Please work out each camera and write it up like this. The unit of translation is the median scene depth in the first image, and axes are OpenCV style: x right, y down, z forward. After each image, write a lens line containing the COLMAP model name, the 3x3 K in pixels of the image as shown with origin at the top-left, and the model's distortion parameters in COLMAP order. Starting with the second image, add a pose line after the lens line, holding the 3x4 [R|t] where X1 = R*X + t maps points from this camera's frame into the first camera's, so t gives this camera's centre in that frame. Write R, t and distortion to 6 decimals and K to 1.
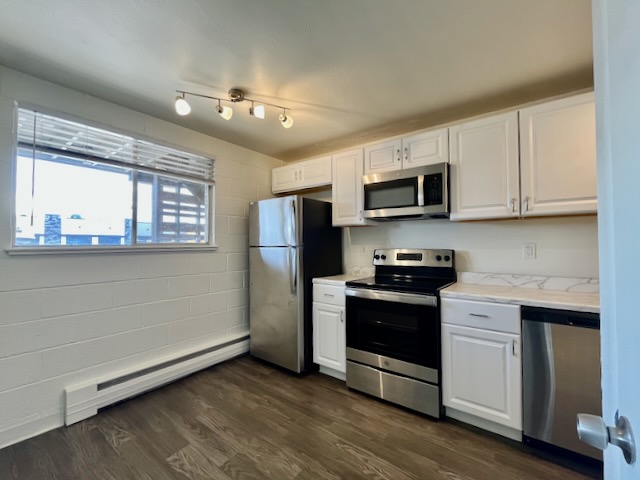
lens RADIAL K [[277.1, 0, 320.0], [0, 277.1, 240.0], [0, 0, 1]] dist [-0.000257, -0.000143]
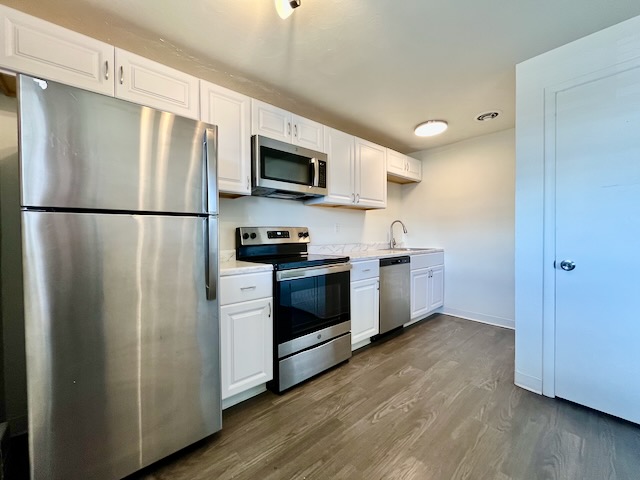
lens RADIAL K [[259.8, 0, 320.0], [0, 259.8, 240.0], [0, 0, 1]] dist [-0.002344, -0.000277]
pose [[0.191052, -0.017293, 0.981428, -0.697501], [-0.007952, 0.999785, 0.019165, 0.075961], [-0.981548, -0.011466, 0.190873, 0.840025]]
